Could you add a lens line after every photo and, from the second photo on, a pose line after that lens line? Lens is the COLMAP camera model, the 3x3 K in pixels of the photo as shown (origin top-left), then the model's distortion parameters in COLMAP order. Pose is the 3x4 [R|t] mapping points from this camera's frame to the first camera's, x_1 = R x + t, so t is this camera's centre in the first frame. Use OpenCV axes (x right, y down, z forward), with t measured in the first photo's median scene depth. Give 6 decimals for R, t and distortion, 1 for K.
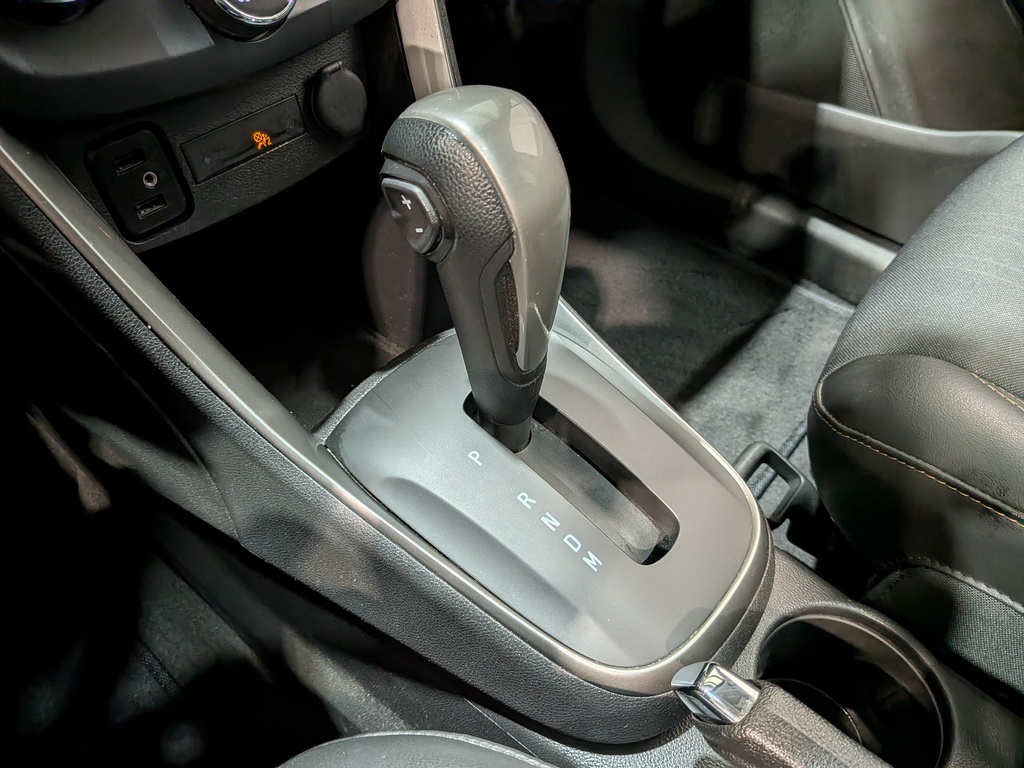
lens RADIAL K [[754.9, 0, 531.5], [0, 754.9, 401.7], [0, 0, 1]] dist [0.064790, -0.122097]
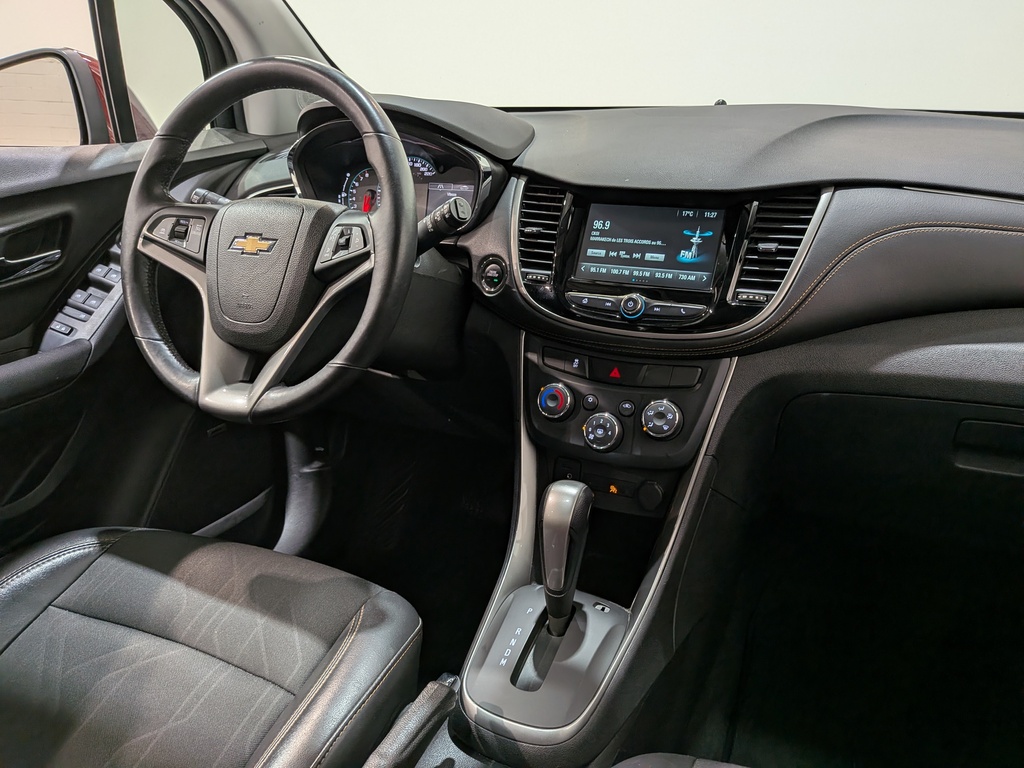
lens RADIAL K [[754.9, 0, 524.2], [0, 754.9, 389.9], [0, 0, 1]] dist [0.064790, -0.122097]
pose [[0.273425, 0.298708, -0.914337, 1.824352], [-0.720460, 0.693408, 0.011085, -0.406974], [0.637320, 0.655712, 0.404802, -0.423006]]
